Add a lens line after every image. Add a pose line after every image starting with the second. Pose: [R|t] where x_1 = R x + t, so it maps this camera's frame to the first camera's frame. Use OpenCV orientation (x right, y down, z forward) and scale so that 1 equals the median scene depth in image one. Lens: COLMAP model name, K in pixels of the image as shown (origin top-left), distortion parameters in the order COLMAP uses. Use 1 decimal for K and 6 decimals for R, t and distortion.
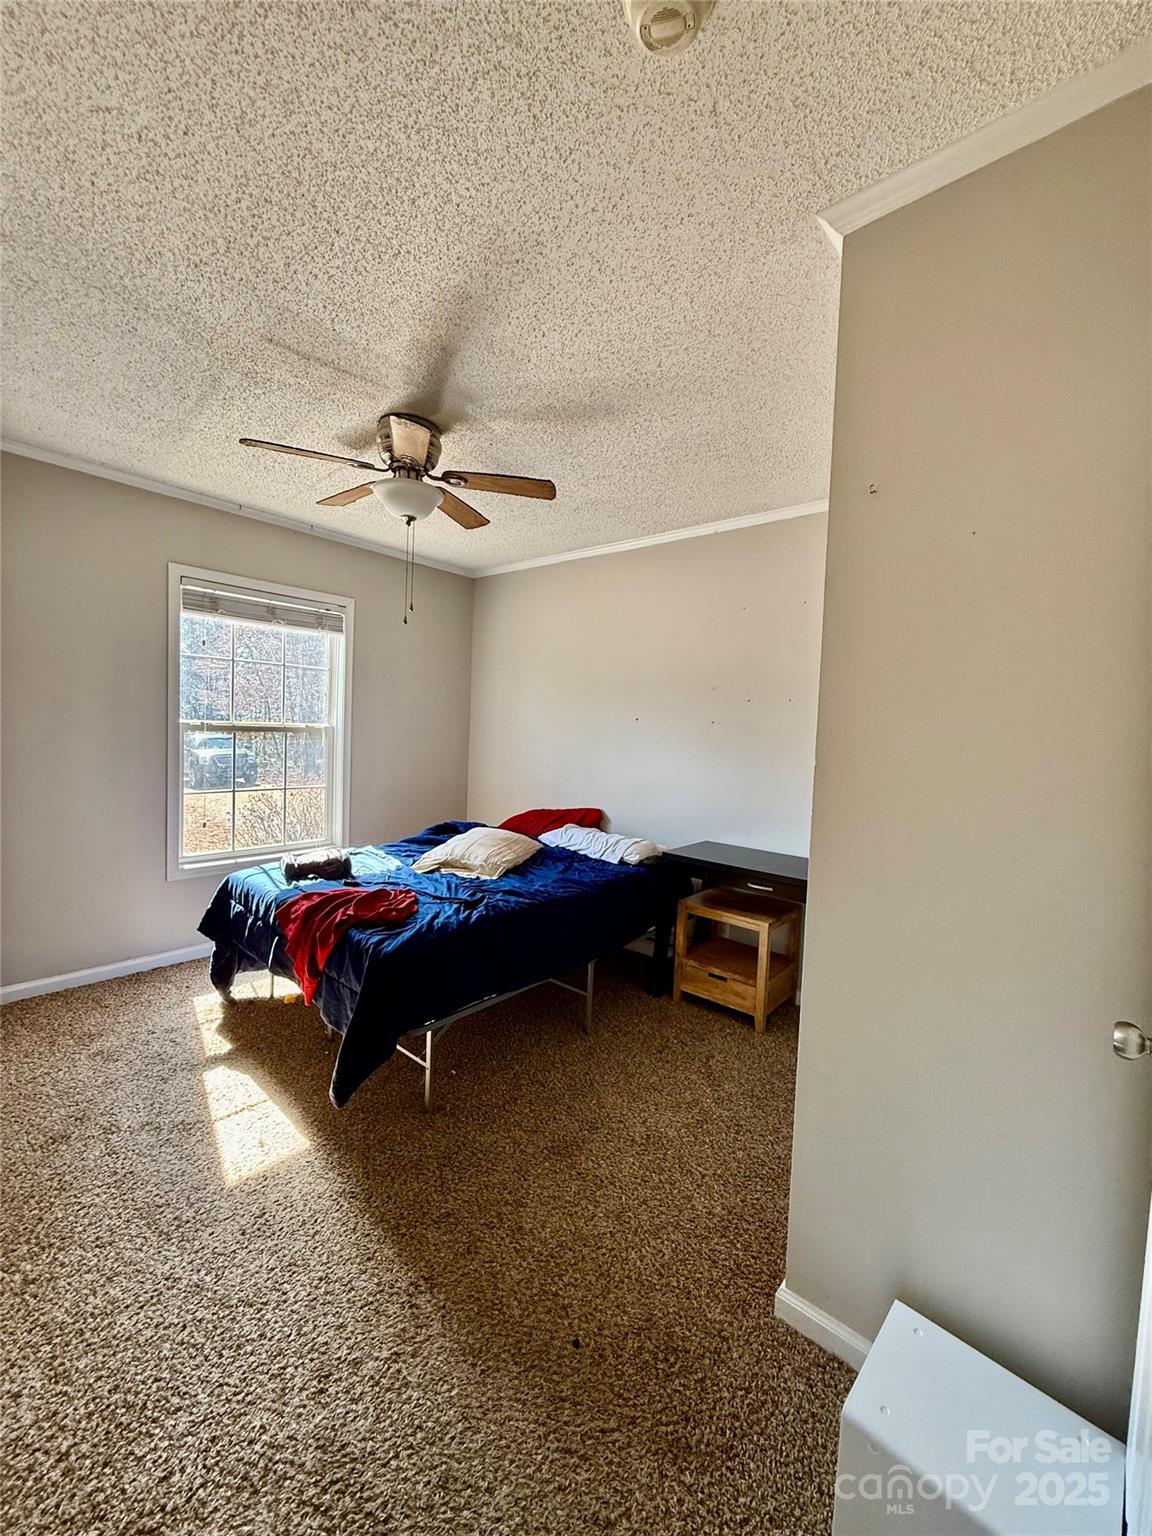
lens RADIAL K [[620.1, 0, 569.0], [0, 620.1, 765.5], [0, 0, 1]] dist [-0.000376, -0.000002]
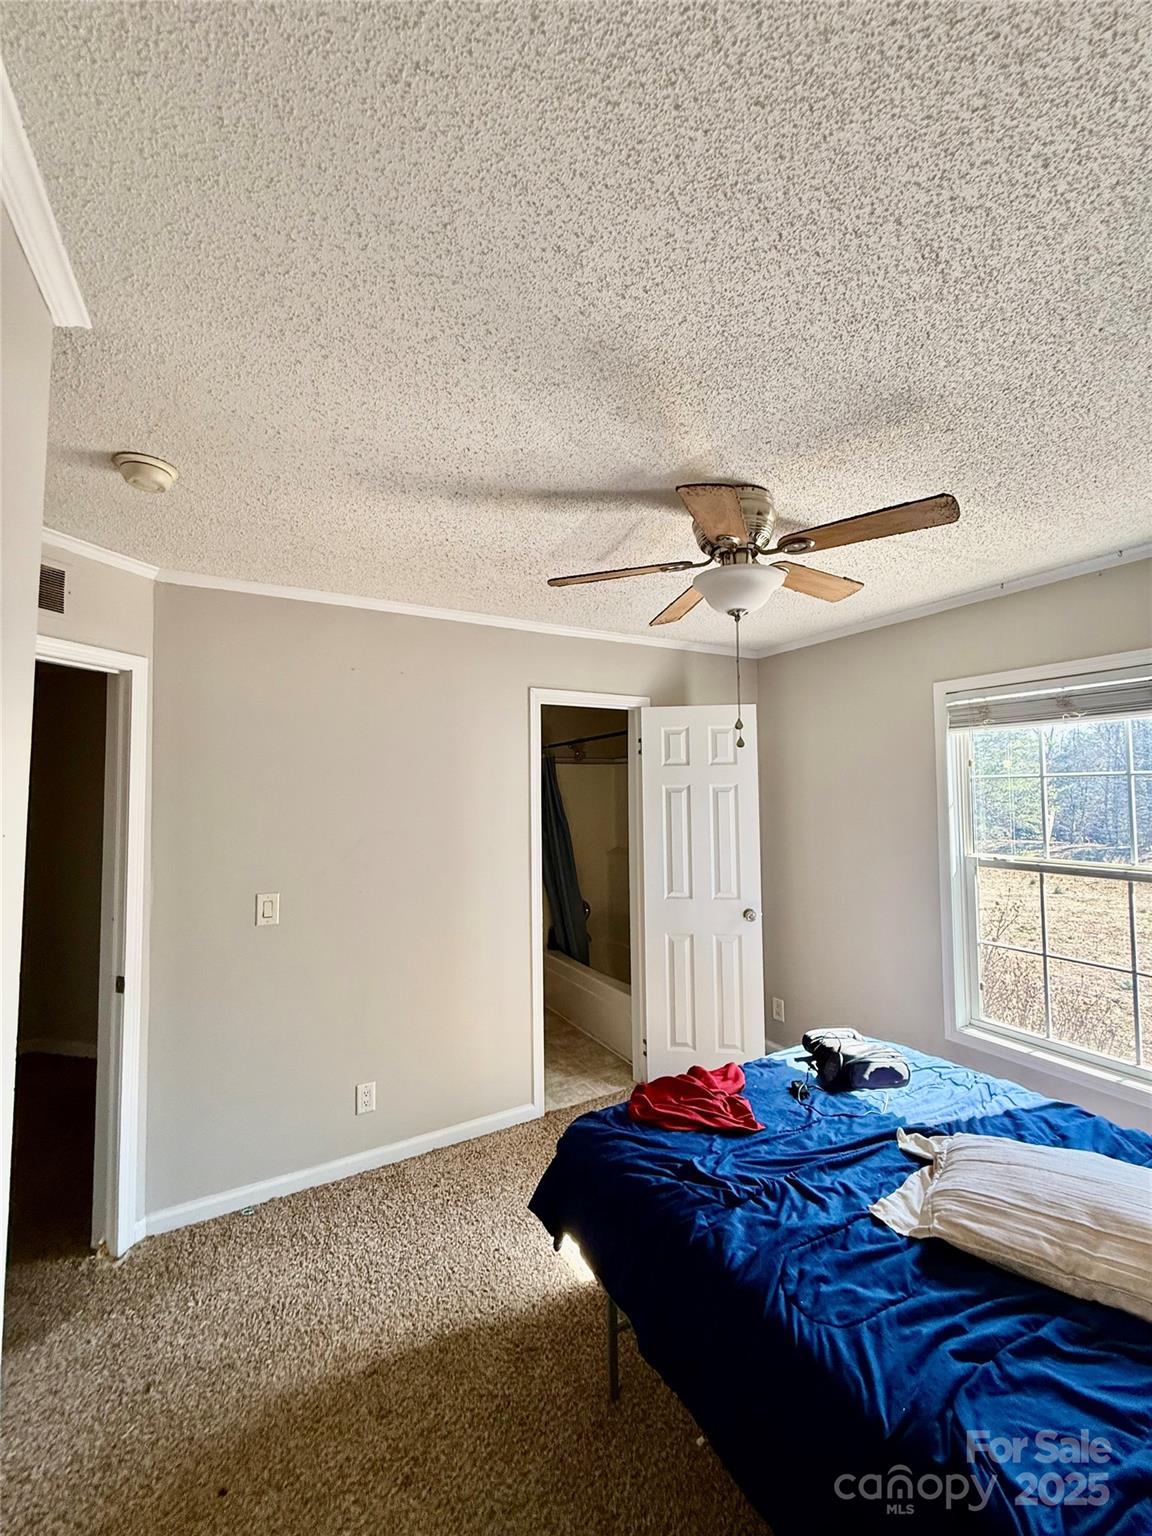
lens RADIAL K [[609.6, 0, 574.9], [0, 609.6, 766.9], [0, 0, 1]] dist [0.001136, 0.000139]
pose [[-0.336286, -0.083414, -0.938058, 0.379624], [-0.063292, 0.995820, -0.065861, -0.108167], [0.939631, 0.037223, -0.340160, 0.807420]]
